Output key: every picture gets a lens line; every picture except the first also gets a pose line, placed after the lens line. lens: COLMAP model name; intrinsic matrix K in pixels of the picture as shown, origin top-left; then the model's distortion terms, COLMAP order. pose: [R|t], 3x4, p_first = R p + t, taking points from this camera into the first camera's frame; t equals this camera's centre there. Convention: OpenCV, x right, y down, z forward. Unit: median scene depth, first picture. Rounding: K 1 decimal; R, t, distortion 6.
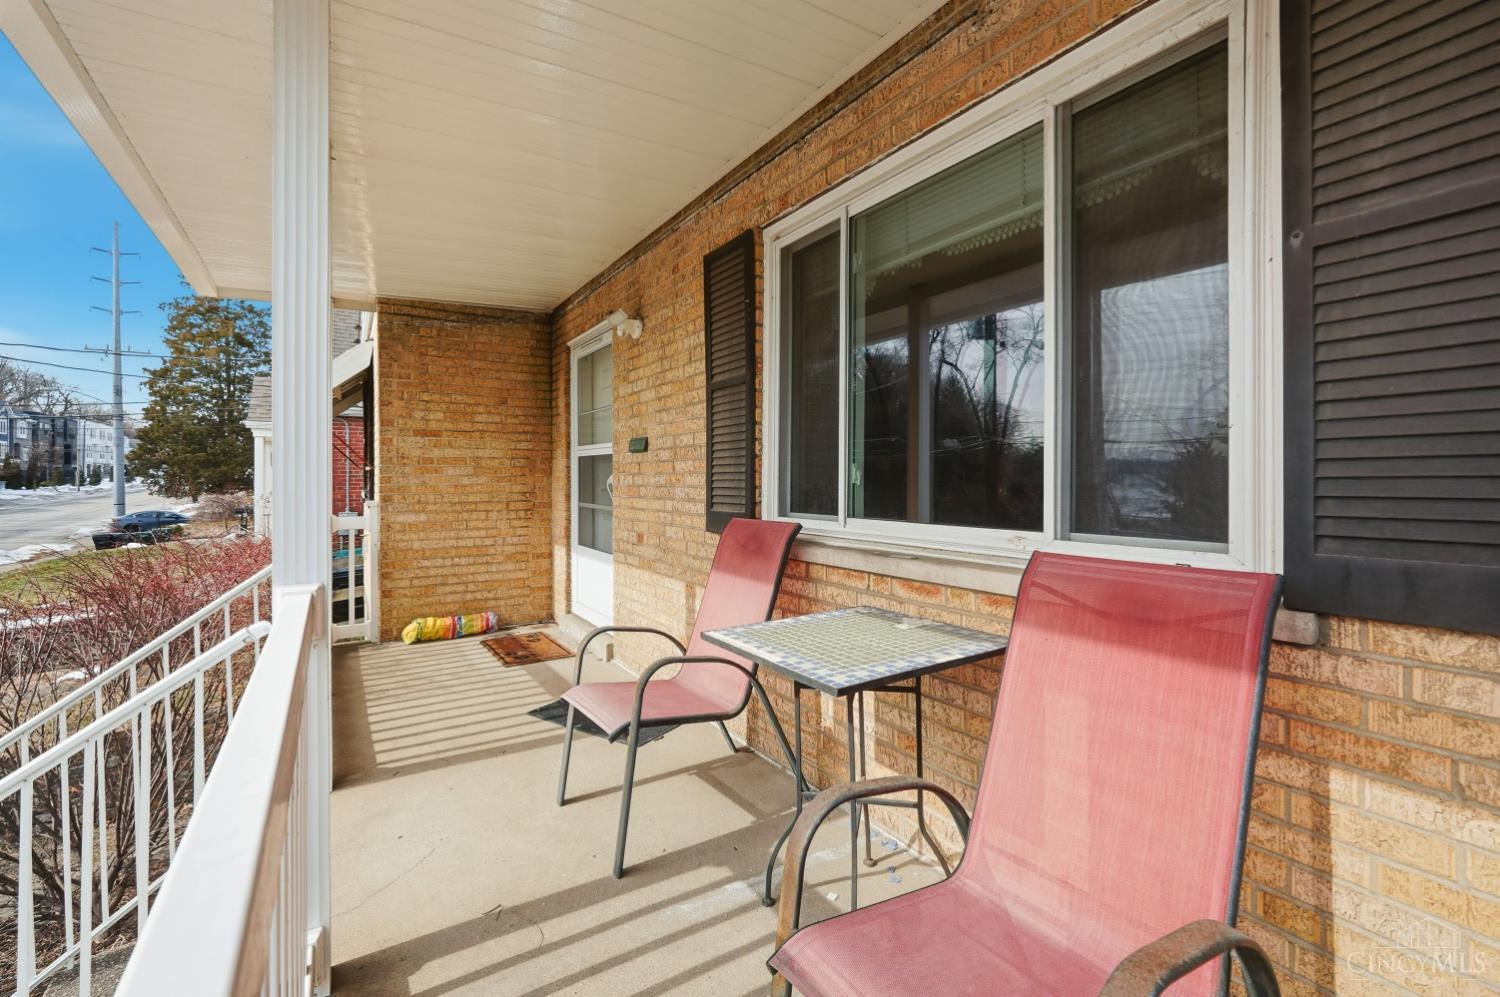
lens RADIAL K [[652.0, 0, 745.9], [0, 652.0, 488.8], [0, 0, 1]] dist [0.001063, 0.000081]
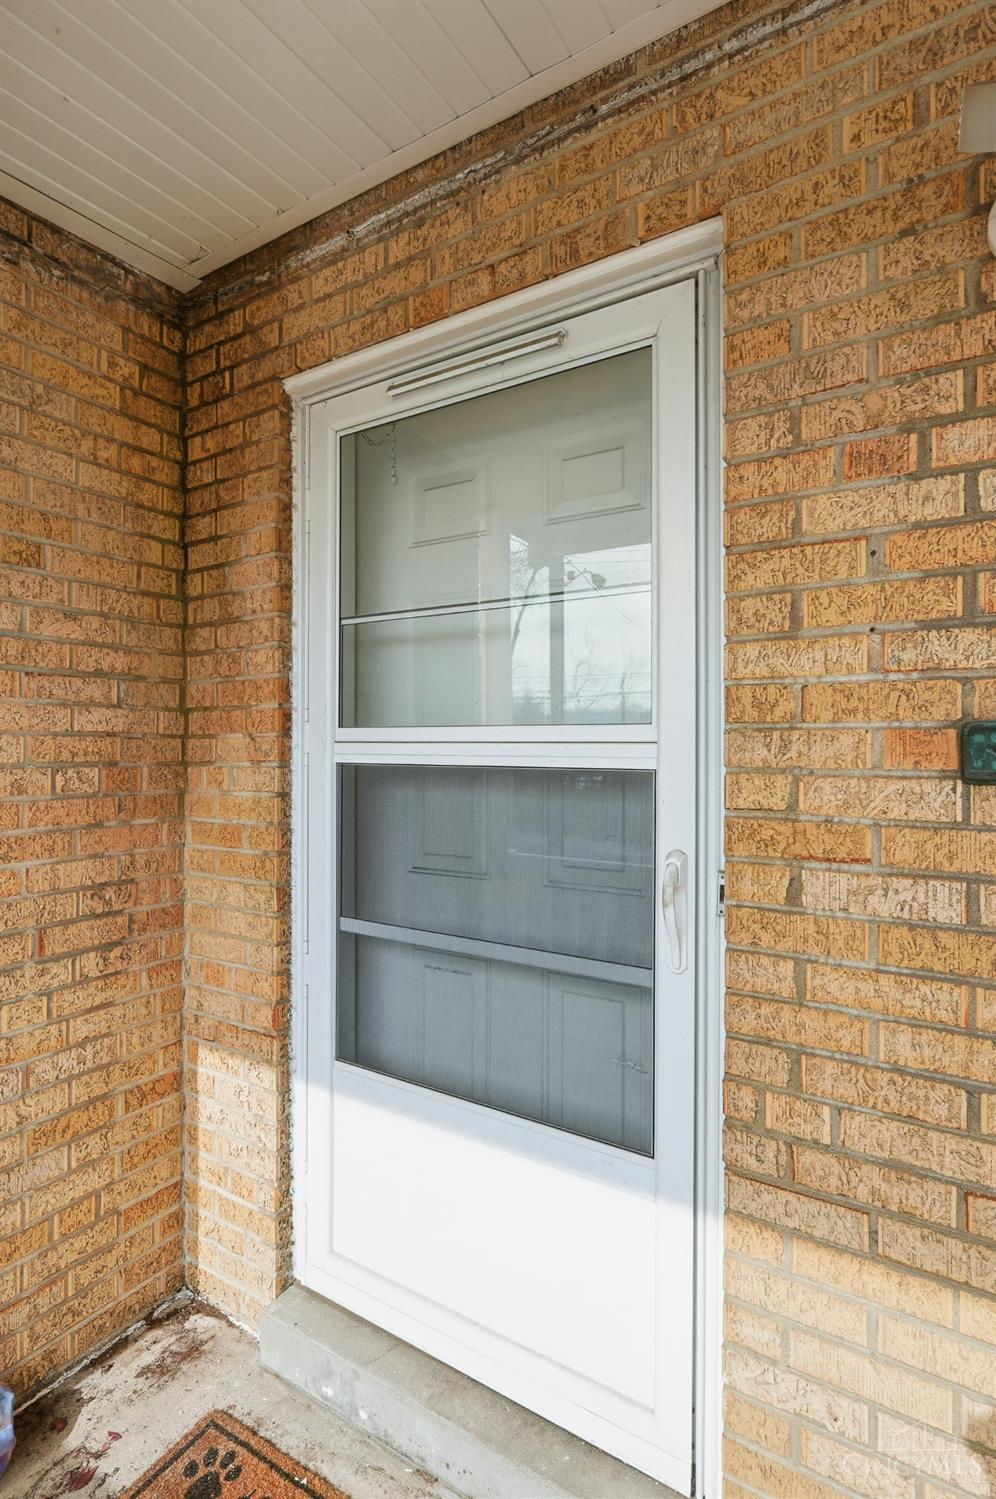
lens RADIAL K [[763.1, 0, 498.0], [0, 763.1, 749.5], [0, 0, 1]] dist [-0.002132, -0.000251]
pose [[0.908648, 0.002563, 0.417555, -0.323278], [0.002874, 0.999919, -0.012392, -0.049435], [-0.417553, 0.012460, 0.908567, 0.629863]]
